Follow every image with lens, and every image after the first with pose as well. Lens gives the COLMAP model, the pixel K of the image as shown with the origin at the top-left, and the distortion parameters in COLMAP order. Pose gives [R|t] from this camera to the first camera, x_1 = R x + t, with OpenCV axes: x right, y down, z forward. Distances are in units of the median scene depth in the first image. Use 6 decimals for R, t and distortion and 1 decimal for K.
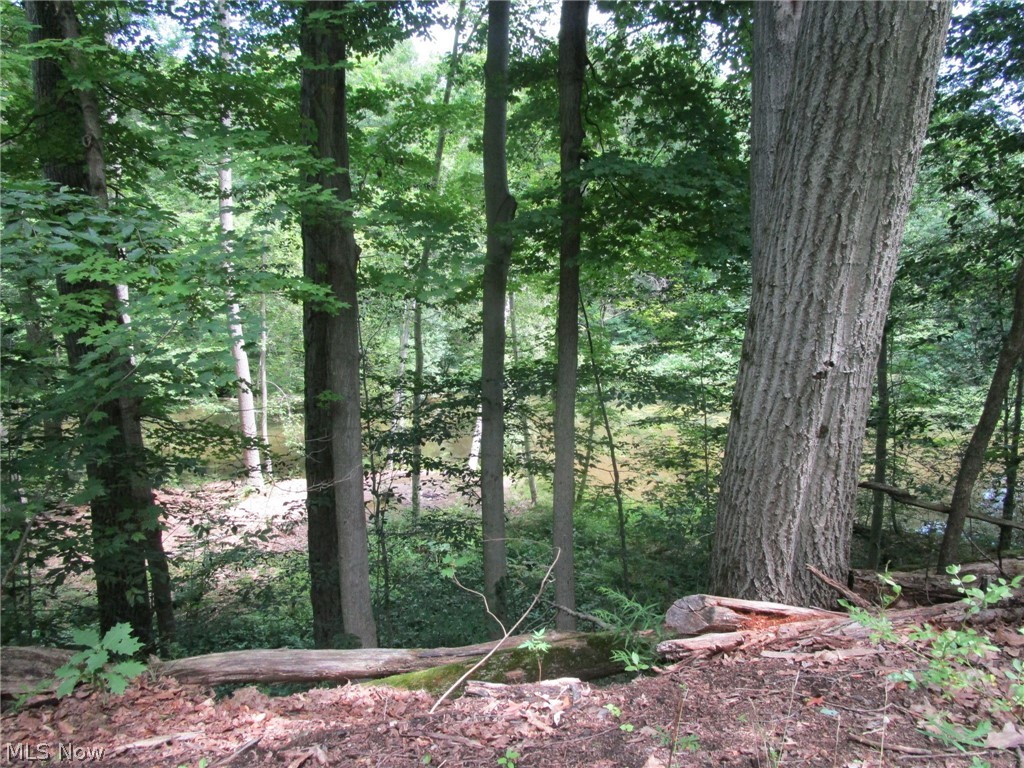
lens RADIAL K [[725.6, 0, 509.3], [0, 725.6, 388.7], [0, 0, 1]] dist [-0.036967, 0.012420]
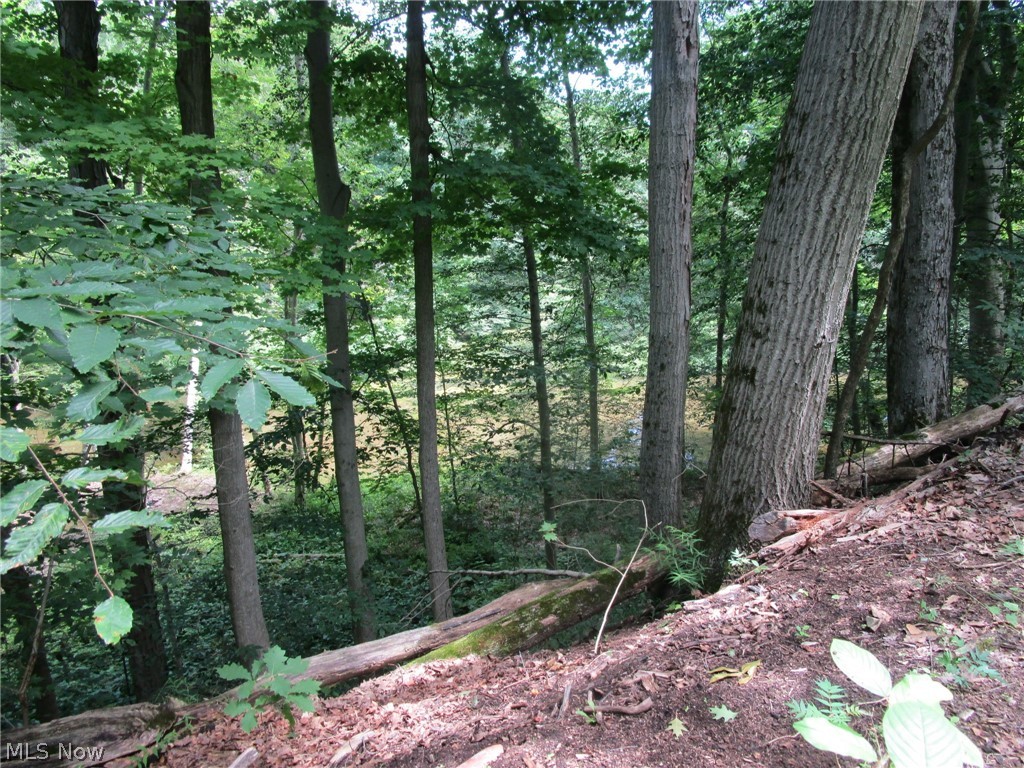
lens RADIAL K [[725.6, 0, 509.3], [0, 725.6, 388.7], [0, 0, 1]] dist [-0.036967, 0.012420]
pose [[0.899175, -0.092466, 0.427707, -0.731183], [0.078002, 0.995635, 0.051260, -0.054480], [-0.430580, -0.012729, 0.902463, -0.018452]]
